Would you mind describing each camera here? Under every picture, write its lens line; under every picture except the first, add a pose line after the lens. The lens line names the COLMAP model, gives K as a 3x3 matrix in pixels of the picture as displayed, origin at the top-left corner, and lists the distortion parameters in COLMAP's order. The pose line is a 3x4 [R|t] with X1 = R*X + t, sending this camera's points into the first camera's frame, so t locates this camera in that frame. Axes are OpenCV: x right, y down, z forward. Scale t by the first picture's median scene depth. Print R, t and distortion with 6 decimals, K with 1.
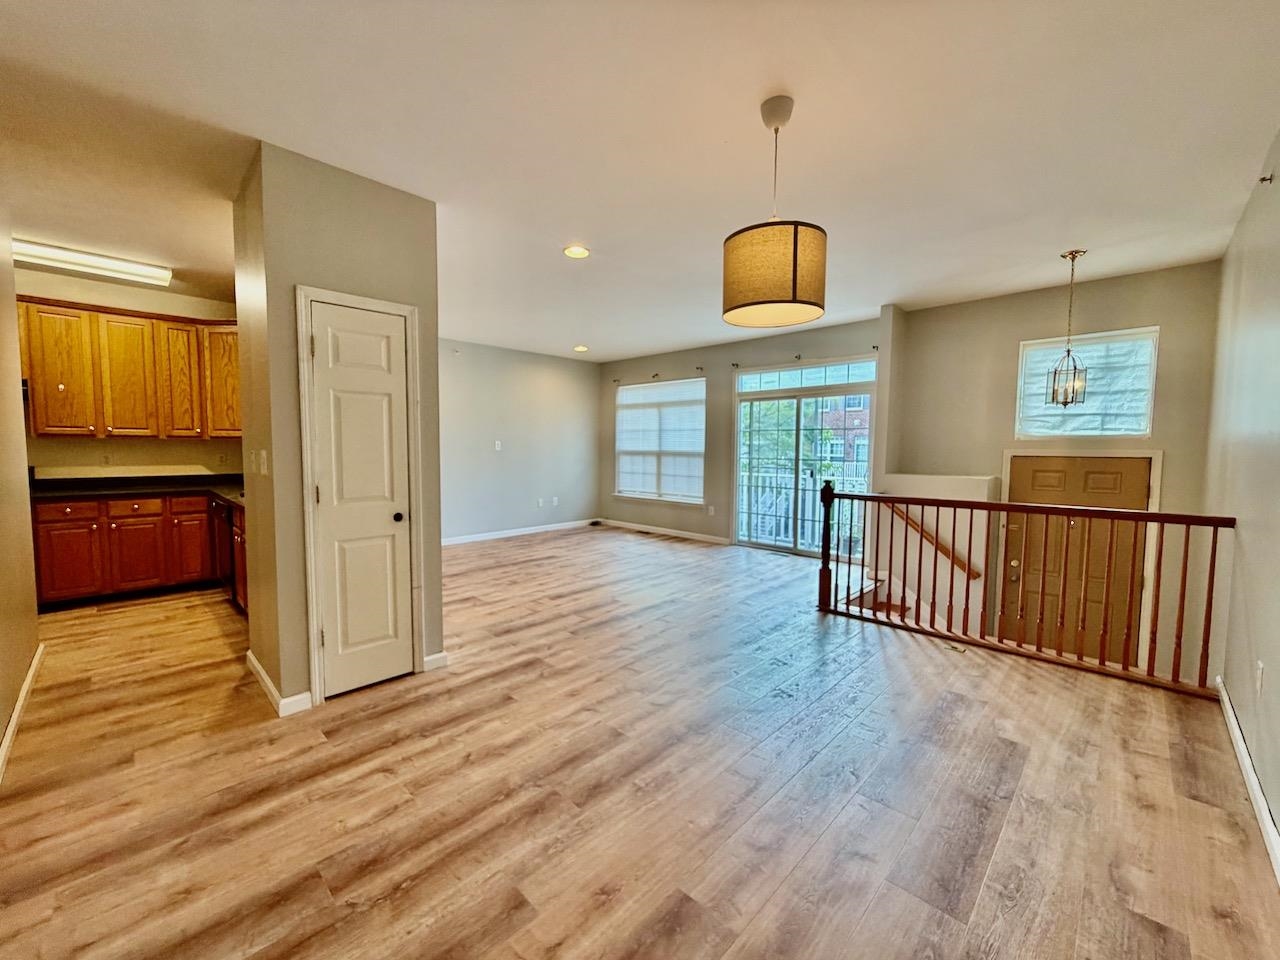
lens RADIAL K [[512.7, 0, 640.0], [0, 512.7, 480.0], [0, 0, 1]] dist [-0.000193, 0.000102]
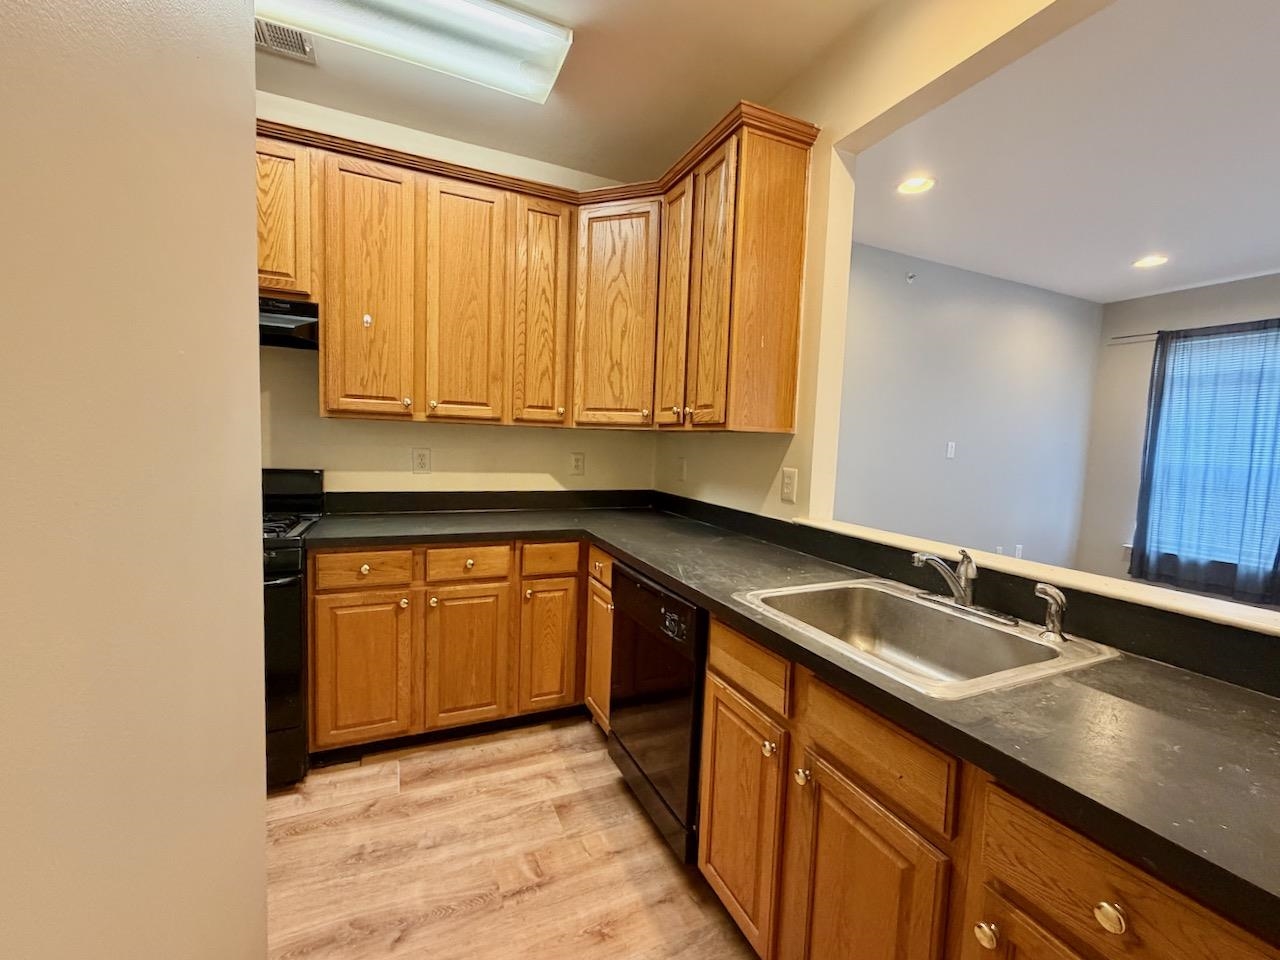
lens RADIAL K [[531.7, 0, 640.0], [0, 531.7, 480.0], [0, 0, 1]] dist [-0.000872, -0.000064]
pose [[0.930311, 0.054485, -0.362703, -0.628511], [-0.053148, 0.998493, 0.013671, -0.040035], [0.362901, 0.006558, 0.931805, 0.564436]]
